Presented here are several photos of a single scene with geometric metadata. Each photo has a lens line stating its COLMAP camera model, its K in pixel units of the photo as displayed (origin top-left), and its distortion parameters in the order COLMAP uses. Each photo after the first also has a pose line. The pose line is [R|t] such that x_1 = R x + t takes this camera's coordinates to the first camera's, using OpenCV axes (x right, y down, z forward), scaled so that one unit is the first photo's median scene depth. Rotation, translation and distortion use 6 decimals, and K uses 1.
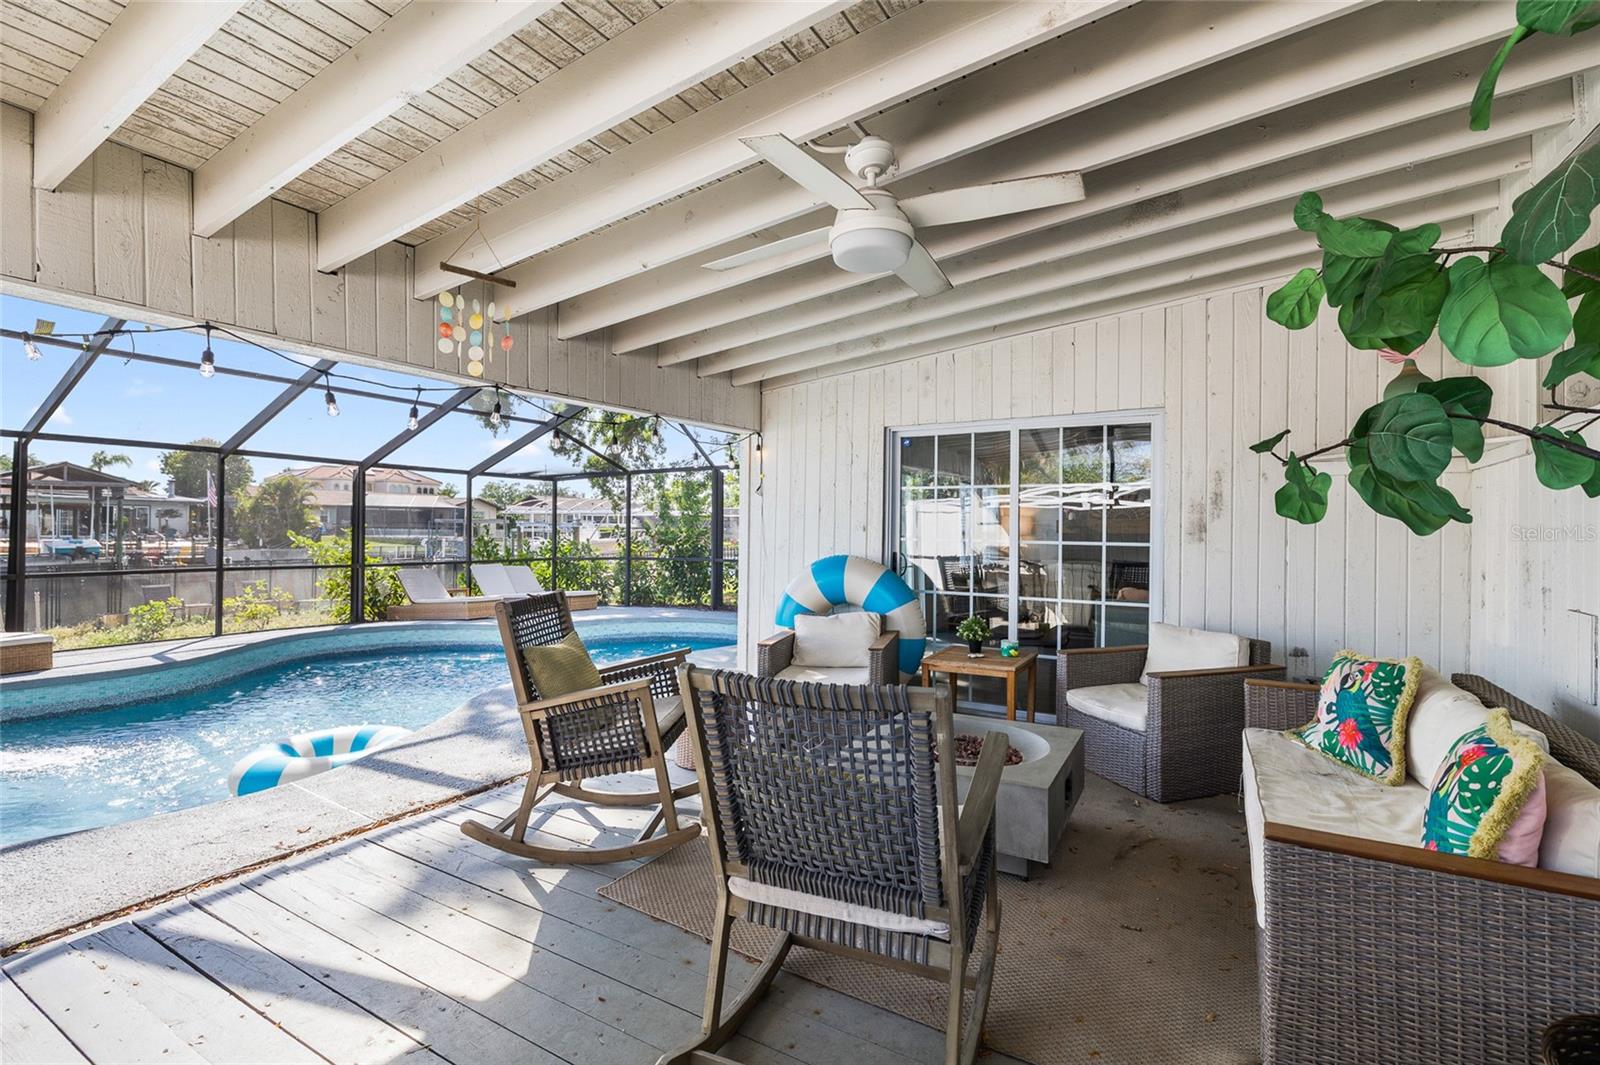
lens RADIAL K [[727.6, 0, 804.4], [0, 727.6, 534.7], [0, 0, 1]] dist [-0.005732, -0.000147]
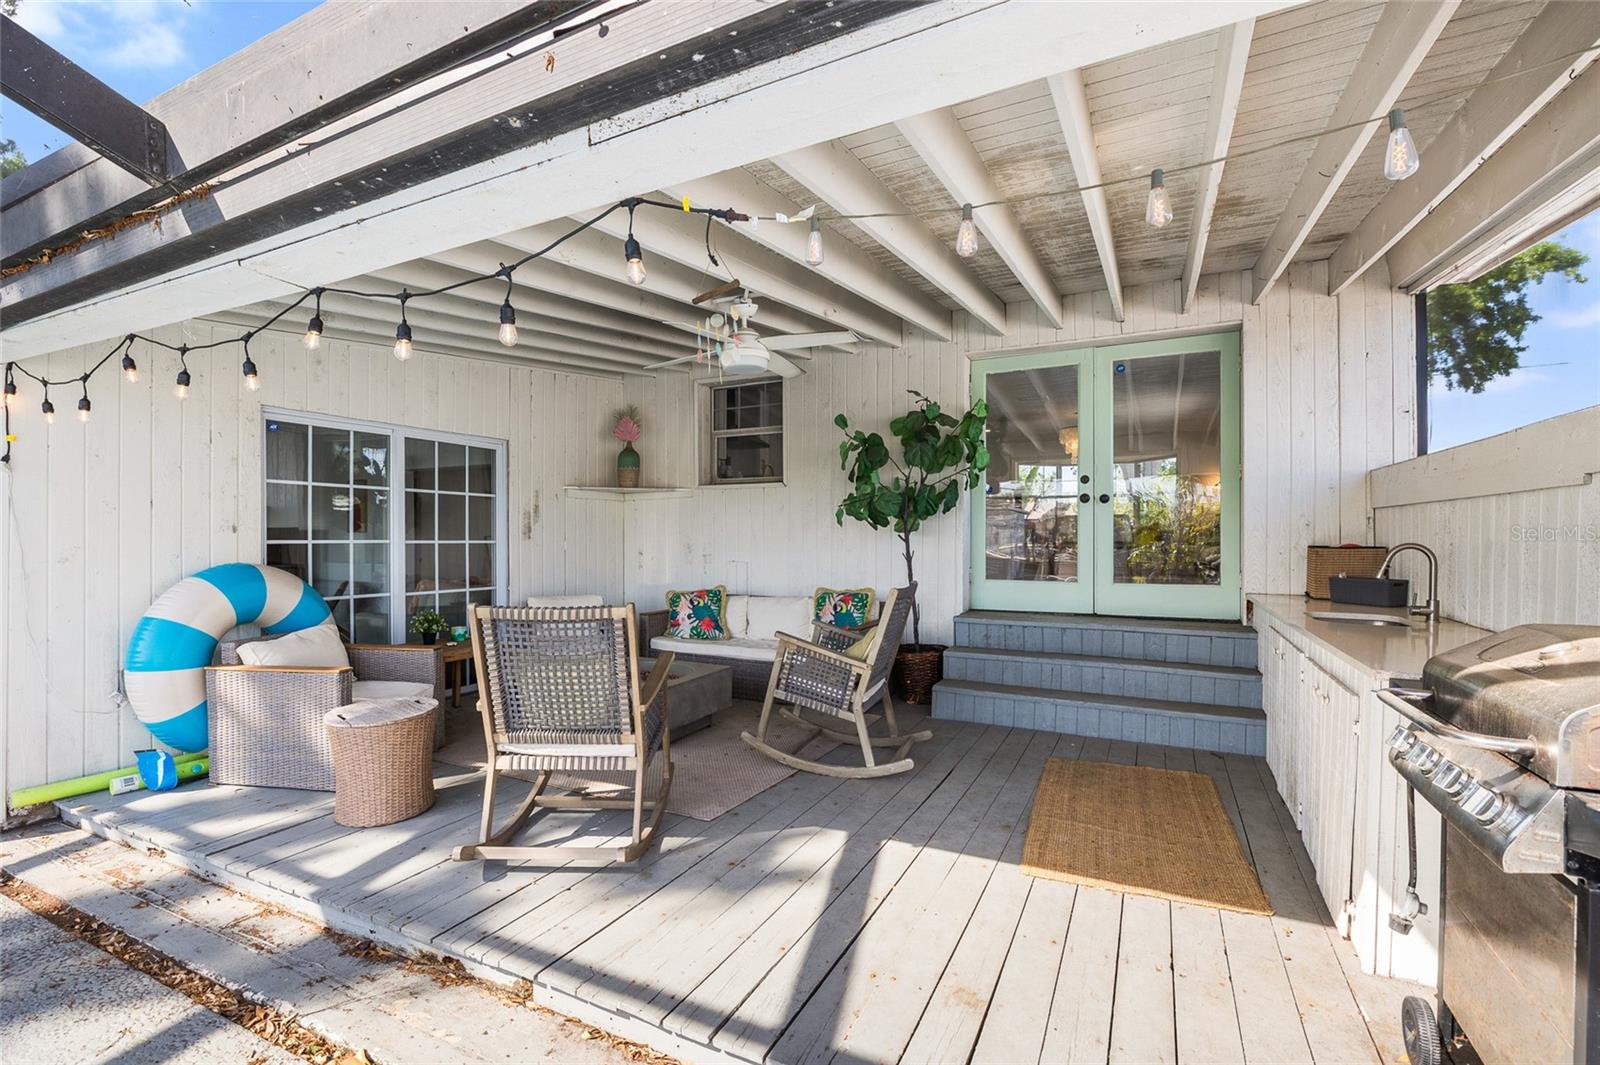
lens RADIAL K [[727.6, 0, 799.4], [0, 727.6, 533.7], [0, 0, 1]] dist [-0.005732, -0.000147]
pose [[-0.068868, -0.005042, 0.997613, -1.465125], [0.006025, 0.999967, 0.005470, -0.007471], [-0.997608, 0.006387, -0.068835, 0.885455]]
